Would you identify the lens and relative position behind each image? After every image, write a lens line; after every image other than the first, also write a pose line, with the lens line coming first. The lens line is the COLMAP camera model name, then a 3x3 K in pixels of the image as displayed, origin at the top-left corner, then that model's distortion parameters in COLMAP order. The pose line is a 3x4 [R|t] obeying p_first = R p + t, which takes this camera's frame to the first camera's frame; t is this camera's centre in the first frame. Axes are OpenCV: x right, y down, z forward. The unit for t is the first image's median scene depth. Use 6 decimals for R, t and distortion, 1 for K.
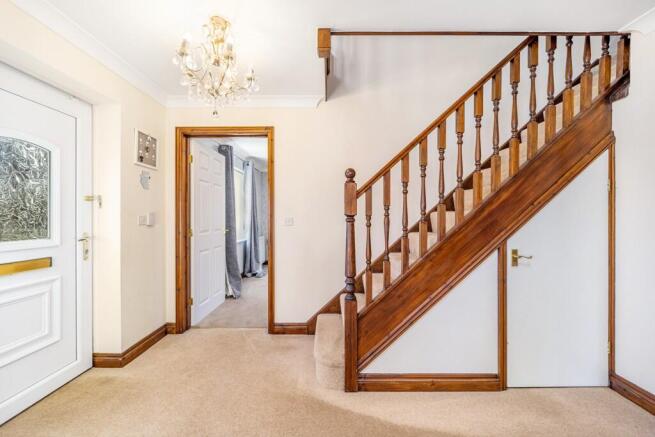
lens RADIAL K [[262.9, 0, 327.5], [0, 262.9, 218.5], [0, 0, 1]] dist [0.000114, -0.000009]
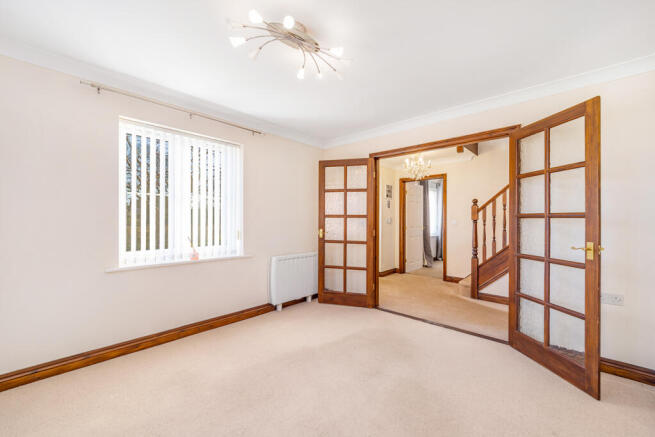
lens RADIAL K [[262.9, 0, 327.5], [0, 262.9, 218.5], [0, 0, 1]] dist [0.000114, -0.000009]
pose [[0.735330, 0.002710, -0.677704, 0.492491], [-0.009191, 0.999940, -0.005974, -0.000477], [0.677647, 0.010621, 0.735311, -1.075348]]
